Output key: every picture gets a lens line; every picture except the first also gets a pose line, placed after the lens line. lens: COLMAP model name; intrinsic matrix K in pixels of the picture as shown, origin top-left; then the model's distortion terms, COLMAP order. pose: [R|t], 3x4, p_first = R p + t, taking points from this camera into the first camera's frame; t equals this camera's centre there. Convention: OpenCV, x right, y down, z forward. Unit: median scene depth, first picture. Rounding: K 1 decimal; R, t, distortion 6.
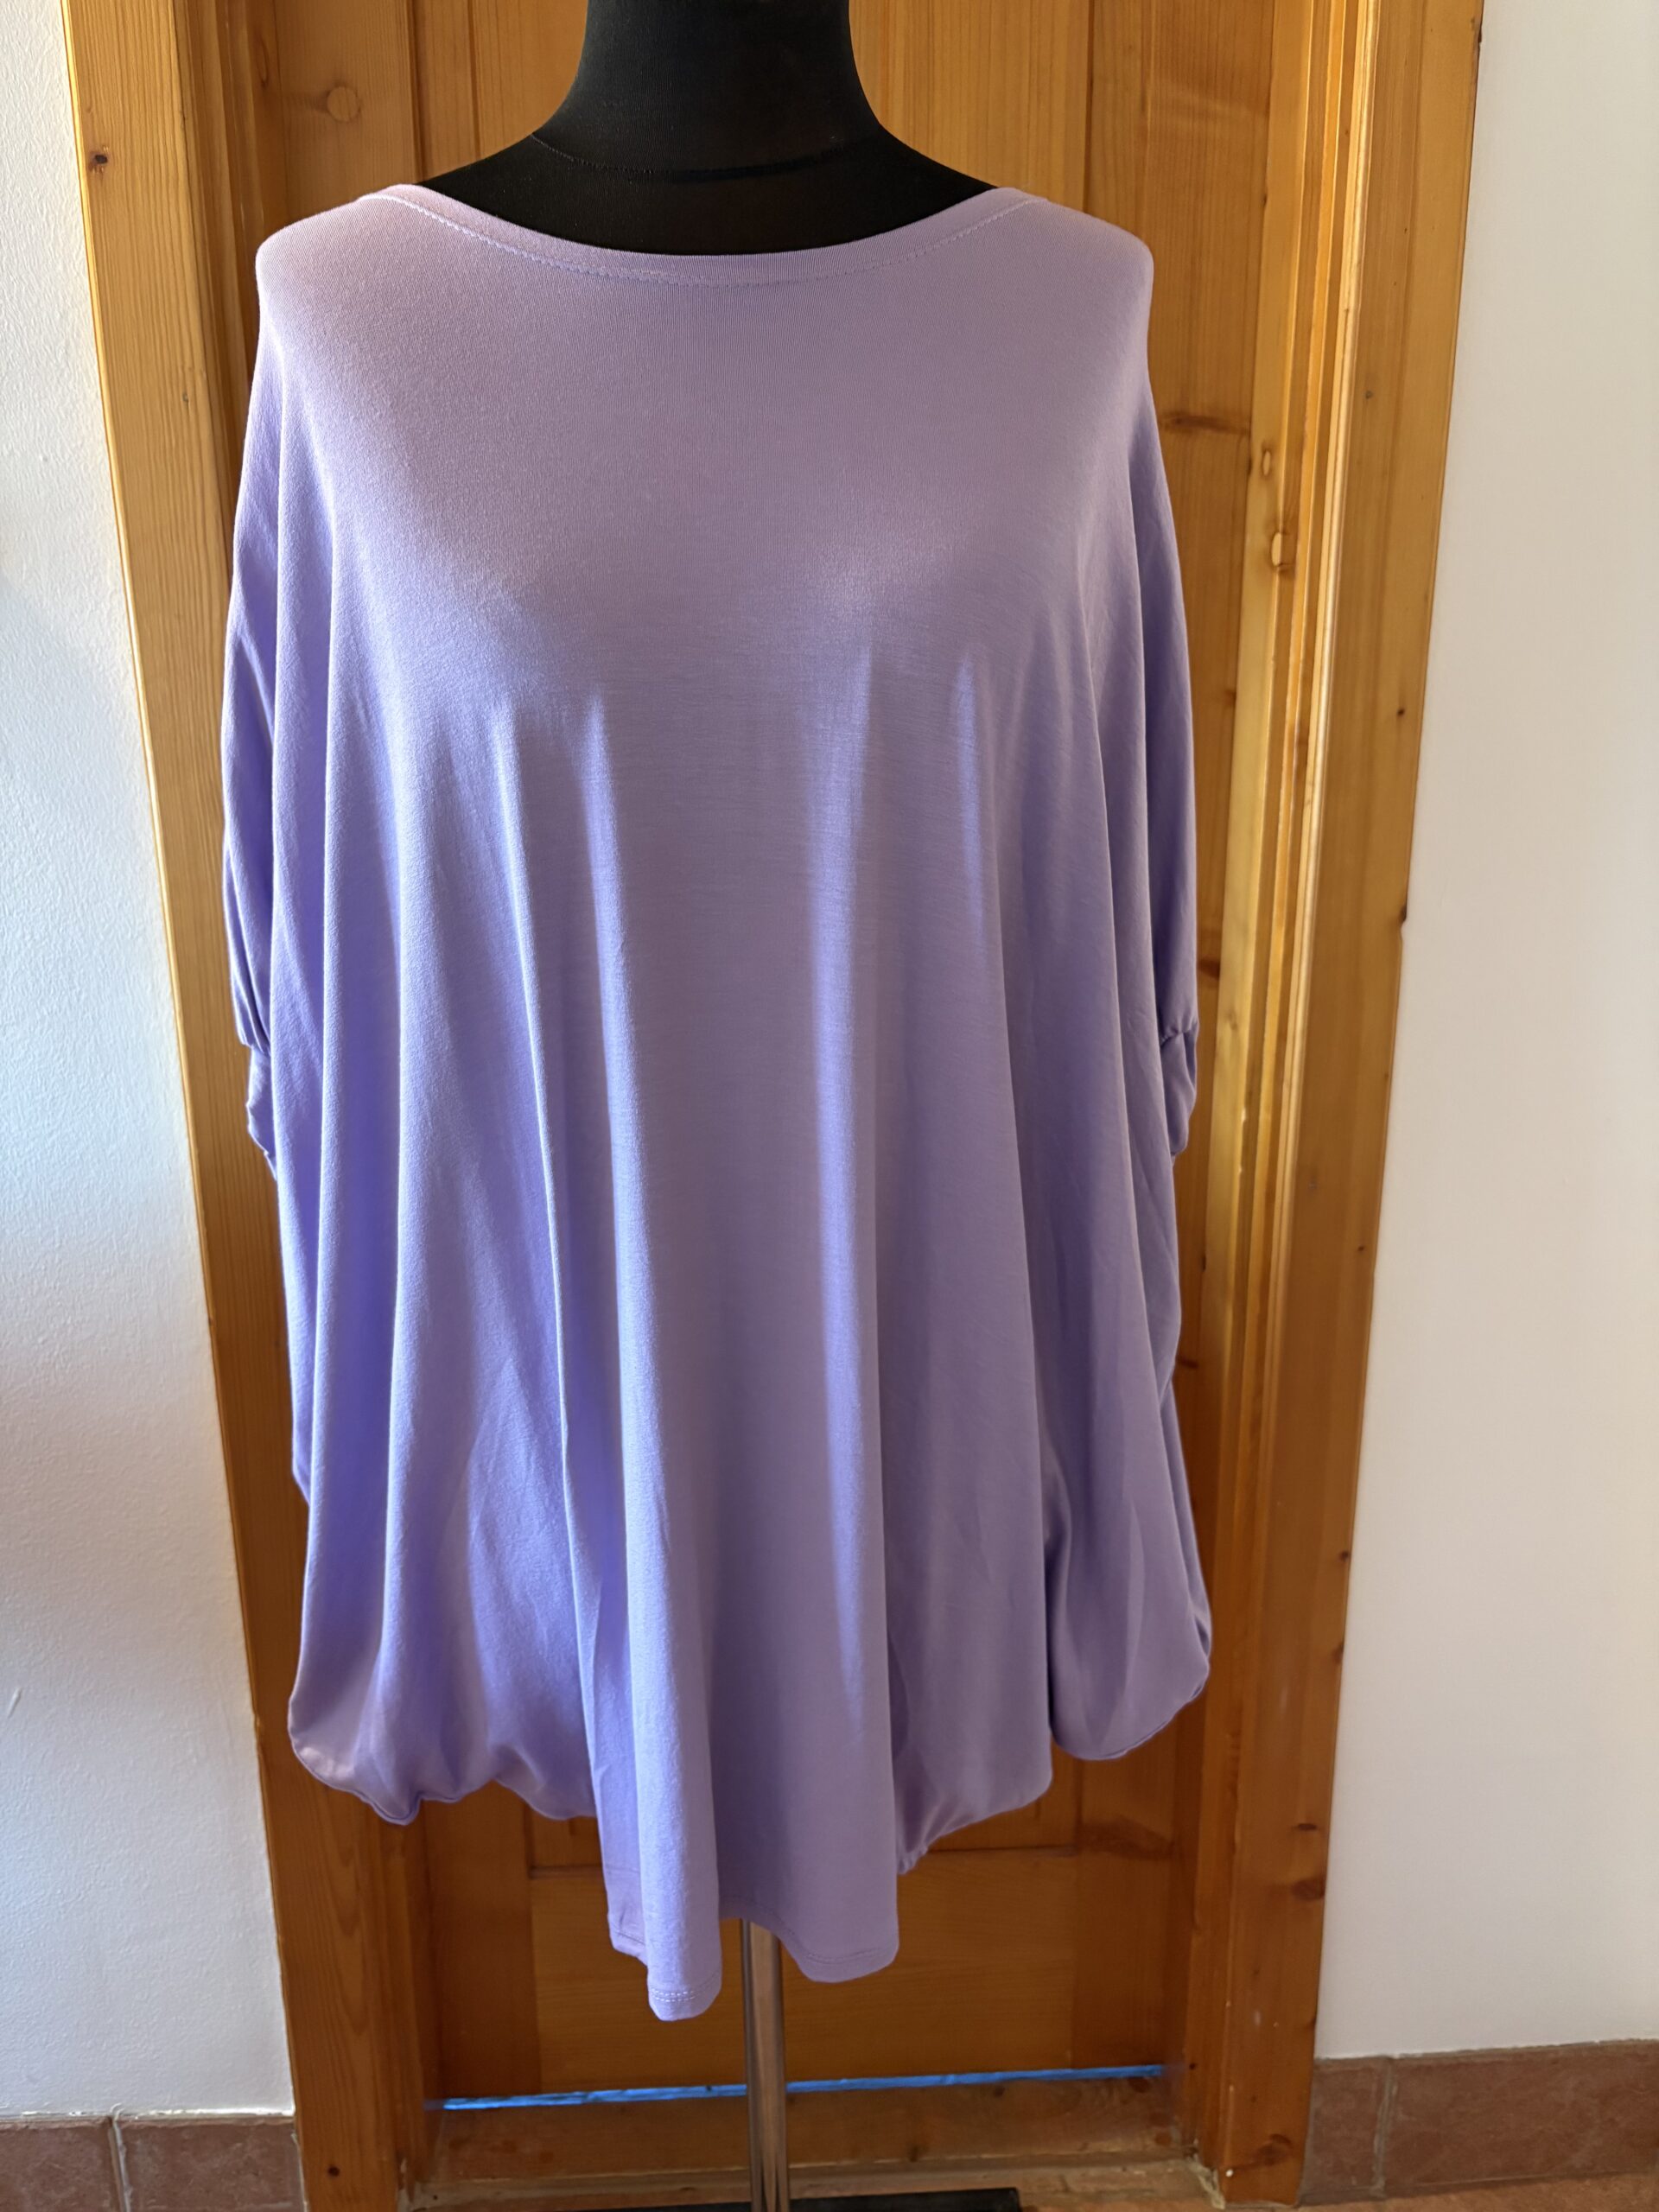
lens RADIAL K [[1693.8, 0, 827.9], [0, 1693.8, 1136.1], [0, 0, 1]] dist [0.049920, -0.066172]
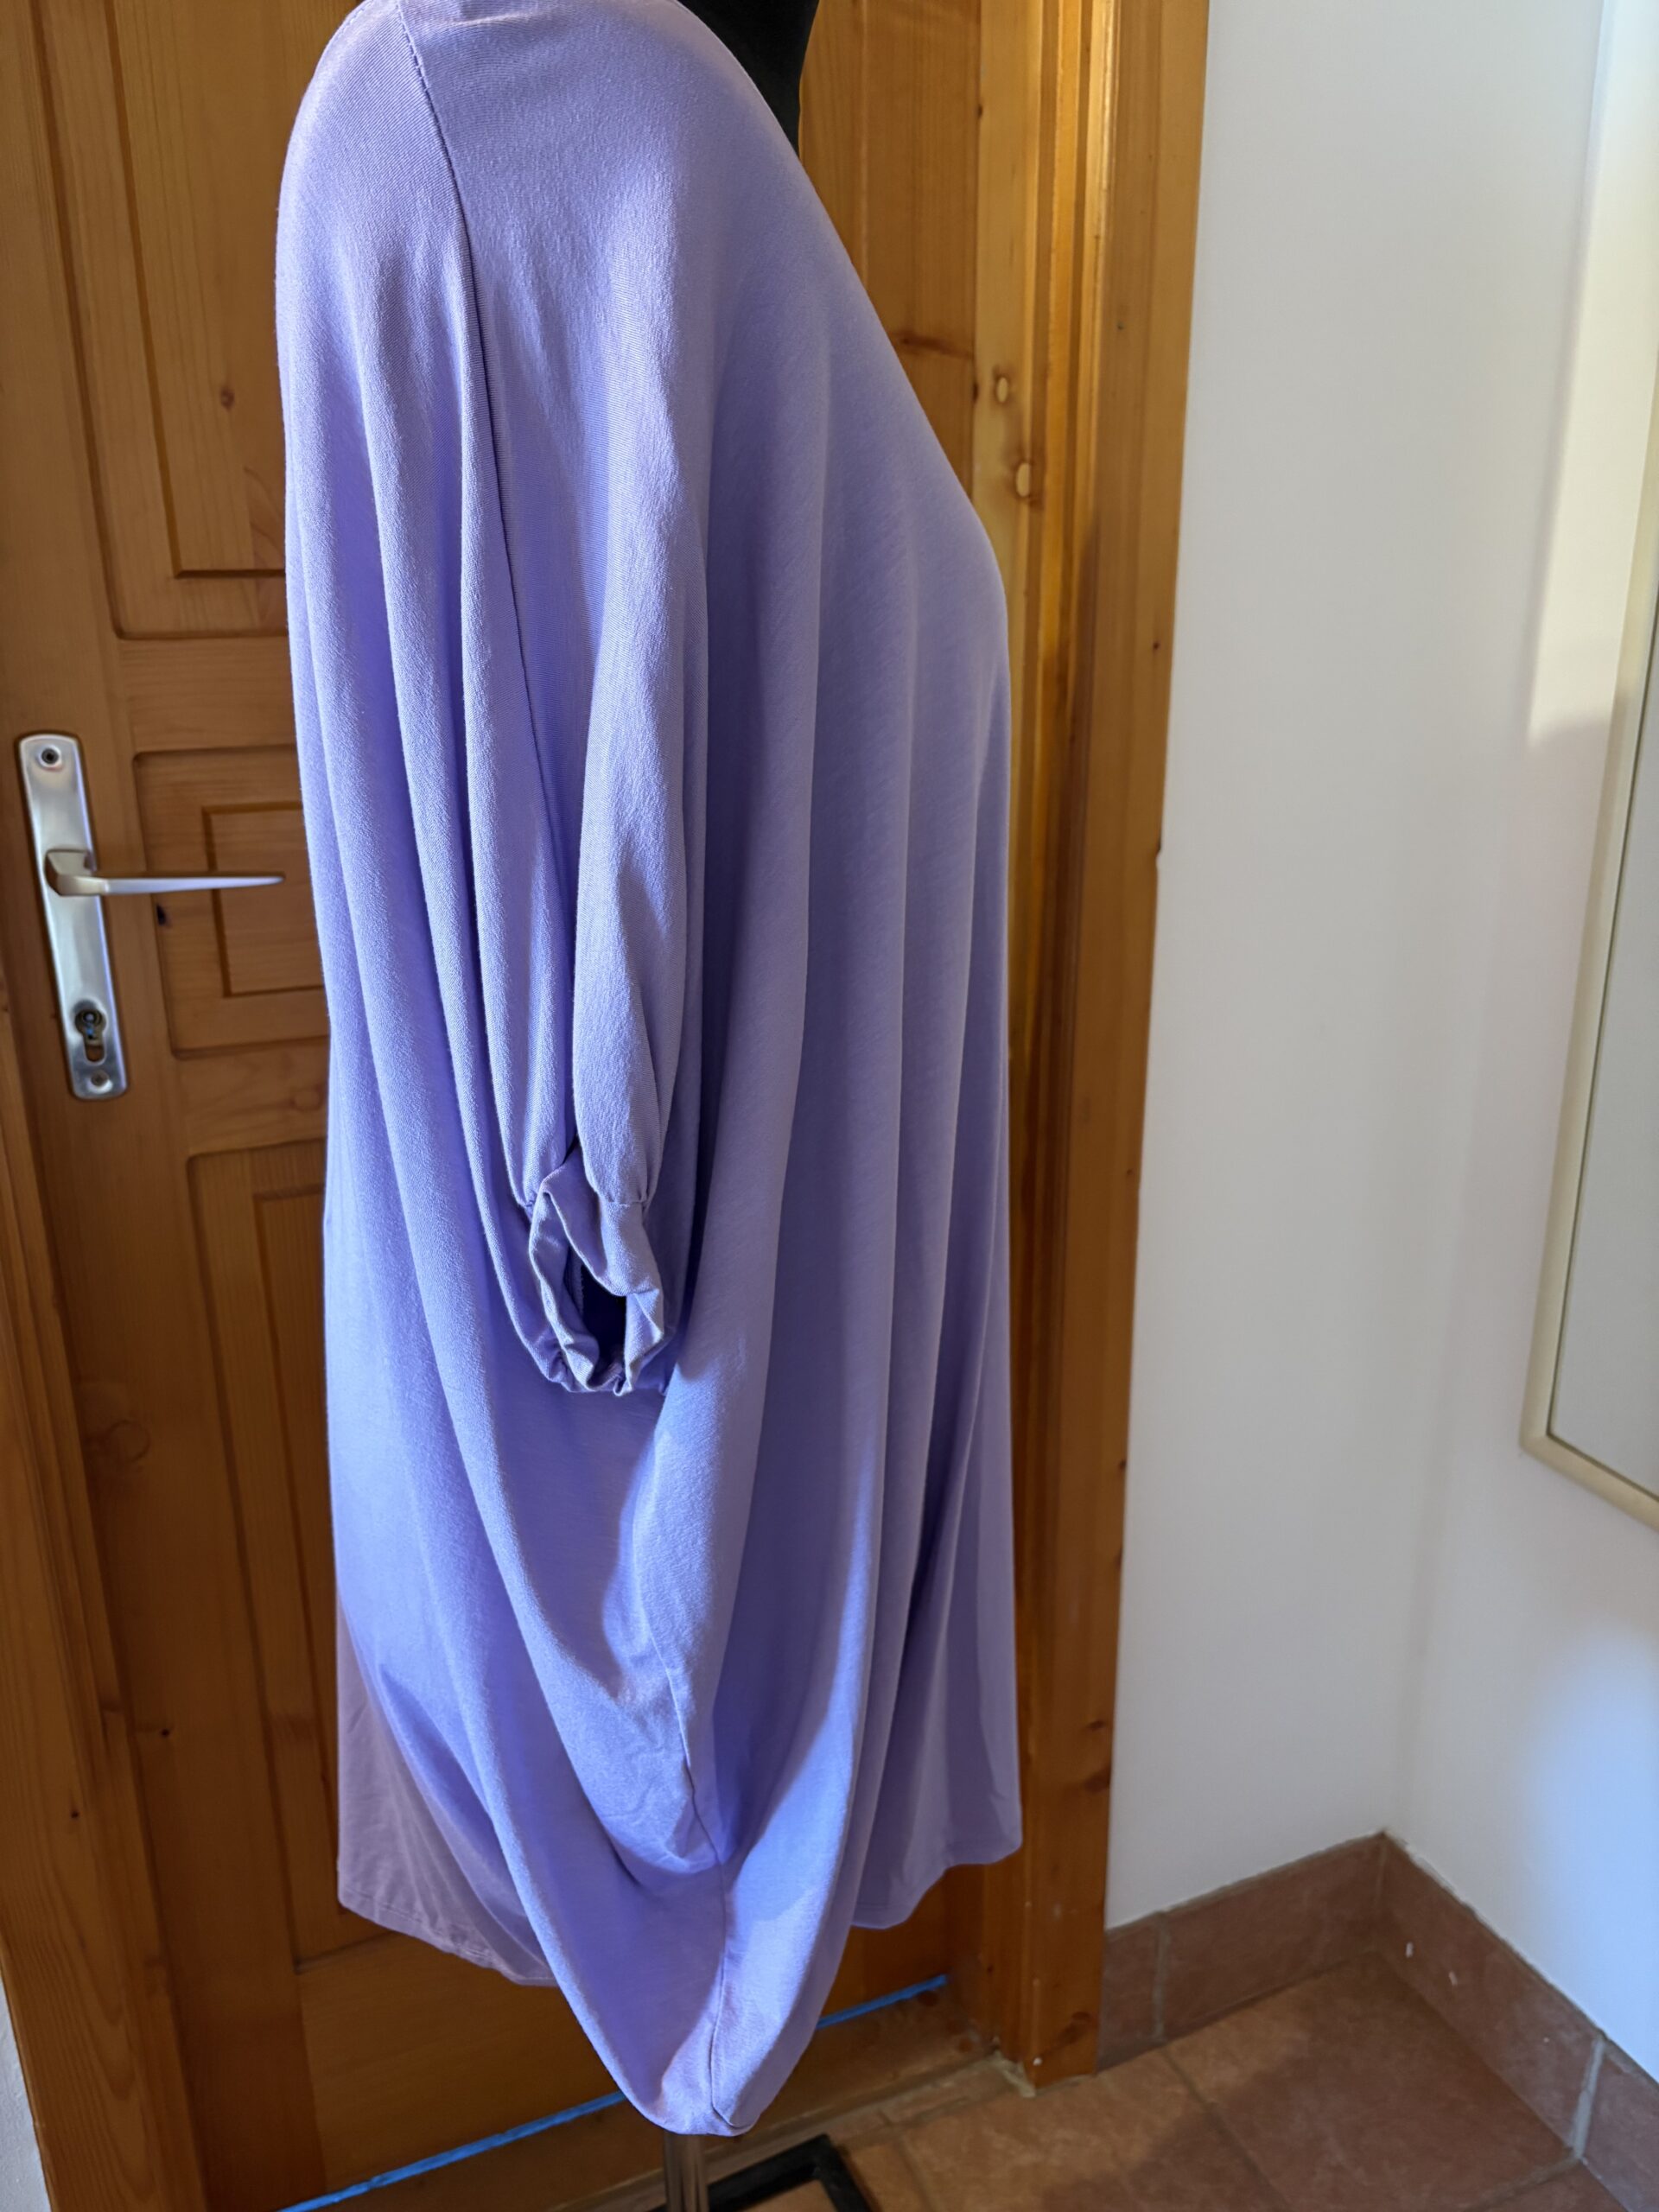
lens RADIAL K [[1693.8, 0, 838.5], [0, 1693.8, 1118.3], [0, 0, 1]] dist [0.049920, -0.066172]
pose [[0.937869, -0.108539, 0.329577, -0.170617], [0.092451, 0.993649, 0.064151, -0.043843], [-0.334447, -0.029696, 0.941947, 0.085055]]
